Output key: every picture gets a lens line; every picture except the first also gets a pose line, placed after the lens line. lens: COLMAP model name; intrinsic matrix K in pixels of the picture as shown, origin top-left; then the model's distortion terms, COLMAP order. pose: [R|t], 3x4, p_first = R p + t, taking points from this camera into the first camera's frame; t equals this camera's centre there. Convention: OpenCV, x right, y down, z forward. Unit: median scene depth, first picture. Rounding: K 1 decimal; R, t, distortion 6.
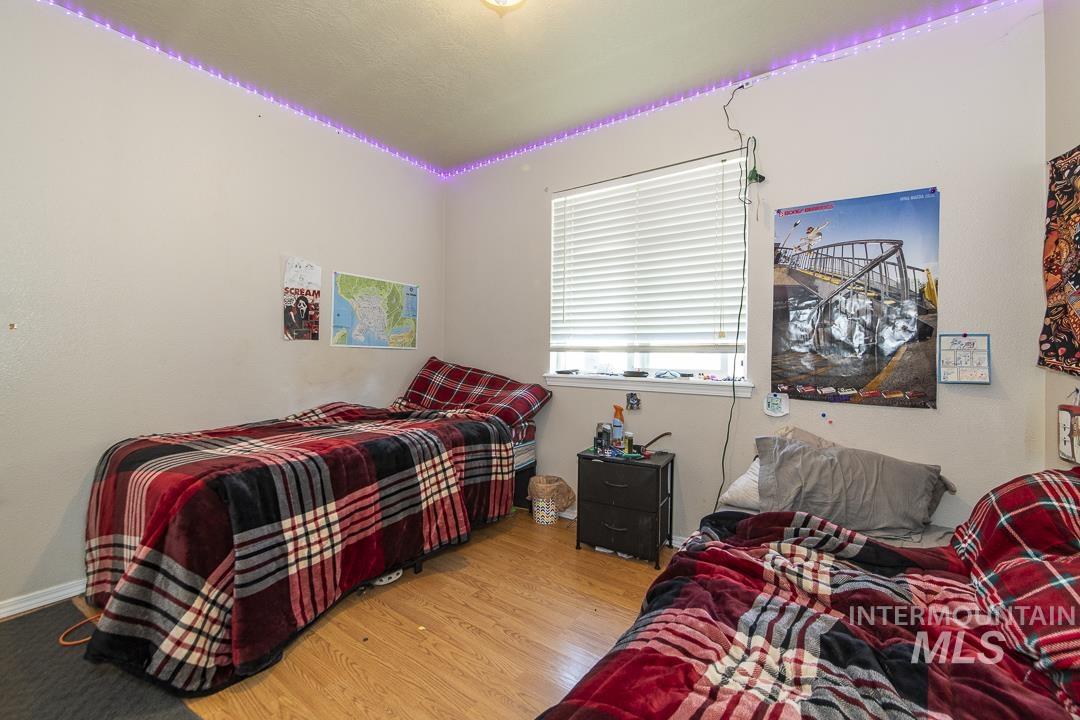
lens RADIAL K [[439.6, 0, 541.5], [0, 439.6, 352.9], [0, 0, 1]] dist [-0.000370, -0.000037]
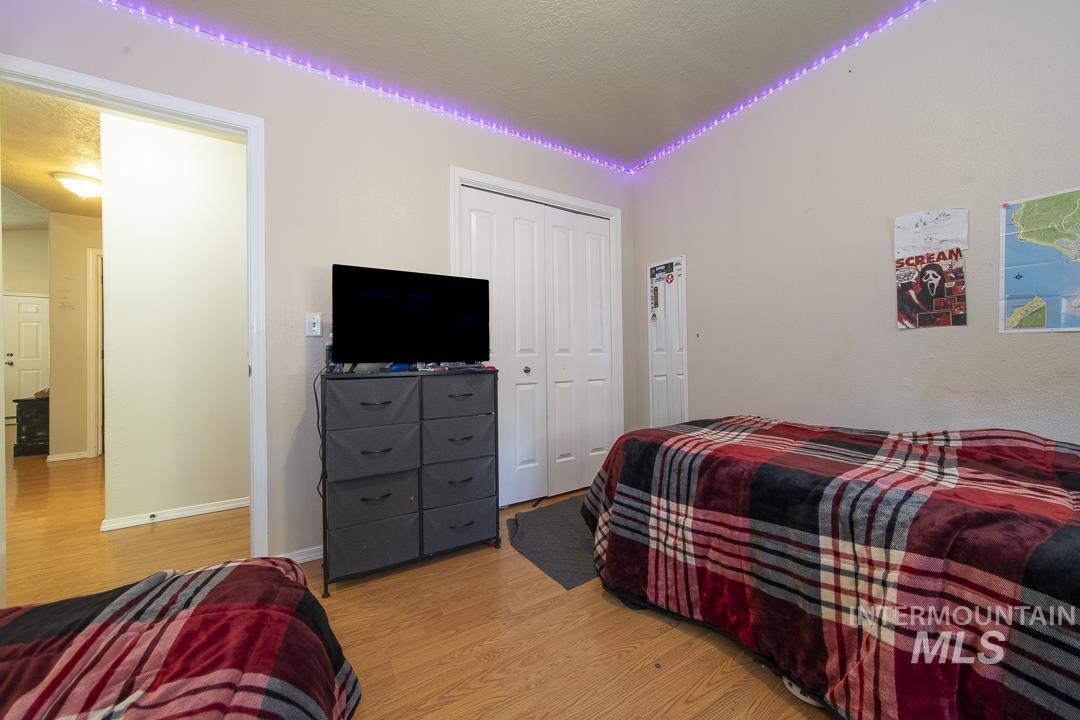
lens RADIAL K [[375.8, 0, 543.1], [0, 375.8, 357.3], [0, 0, 1]] dist [0.000848, 0.000046]
pose [[-0.394319, -0.006869, -0.918948, 0.307032], [0.001054, 0.999968, -0.007927, 0.028371], [0.918973, -0.004094, -0.394300, 0.854002]]
